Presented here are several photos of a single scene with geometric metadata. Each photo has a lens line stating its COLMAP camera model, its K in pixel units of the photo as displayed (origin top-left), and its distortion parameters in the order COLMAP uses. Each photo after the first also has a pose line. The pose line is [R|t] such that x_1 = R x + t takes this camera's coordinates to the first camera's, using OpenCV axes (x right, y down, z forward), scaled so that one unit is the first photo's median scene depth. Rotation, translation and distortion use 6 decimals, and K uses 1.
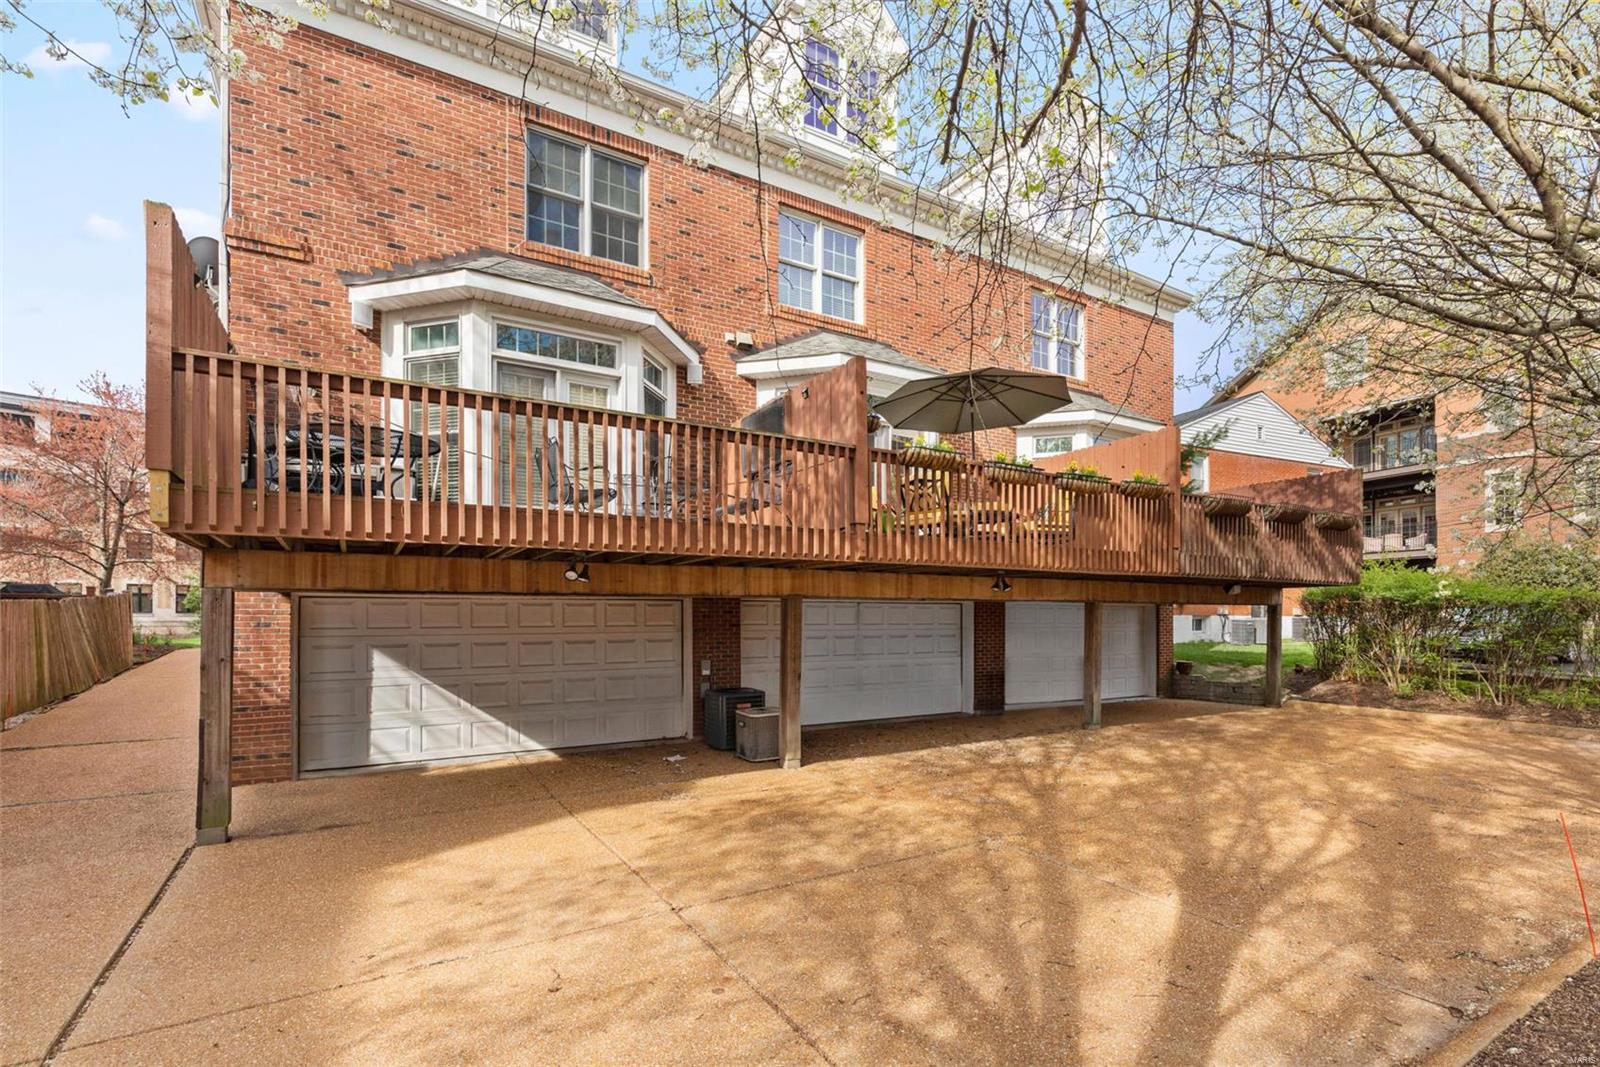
lens RADIAL K [[703.4, 0, 837.7], [0, 703.4, 615.2], [0, 0, 1]] dist [0.000436, 0.000327]
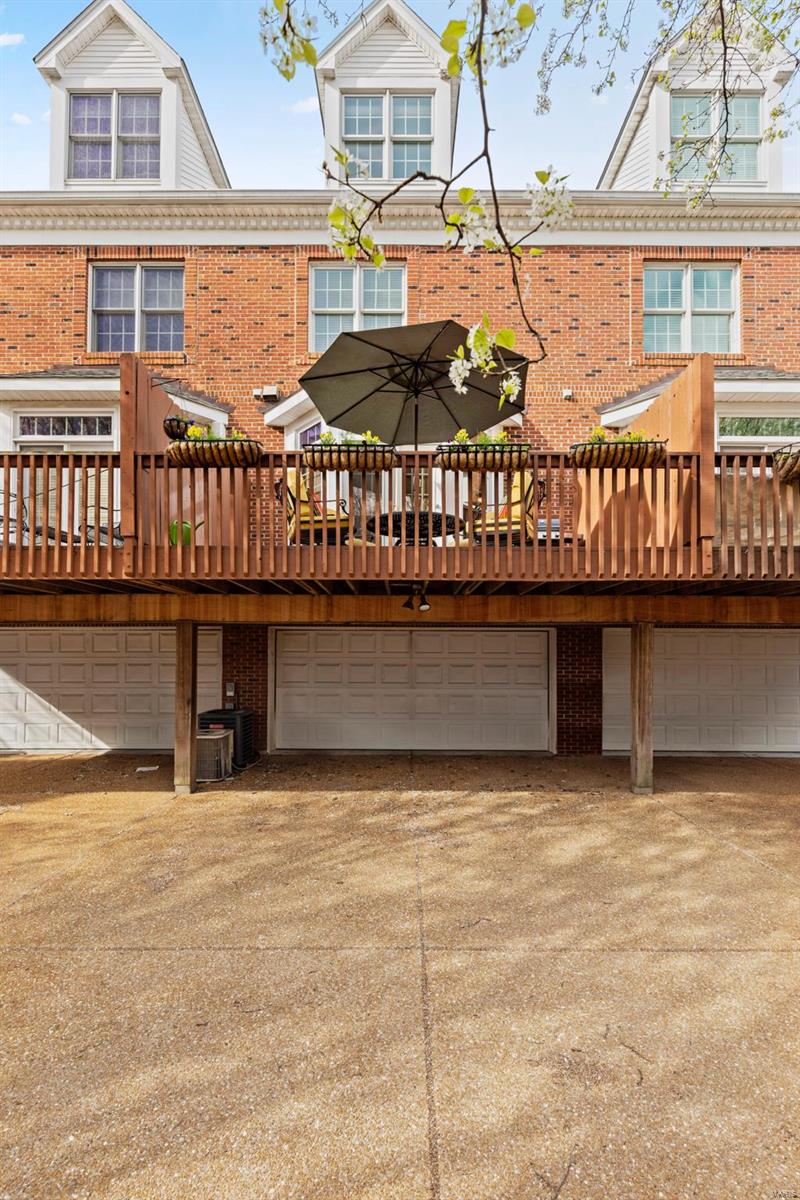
lens RADIAL K [[527.5, 0, 396.8], [0, 527.5, 639.6], [0, 0, 1]] dist [0.000436, 0.000327]
pose [[0.855250, -0.008265, -0.518149, 0.546209], [-0.001115, 0.999841, -0.017789, 0.011363], [0.518214, 0.015792, 0.855105, 0.479755]]
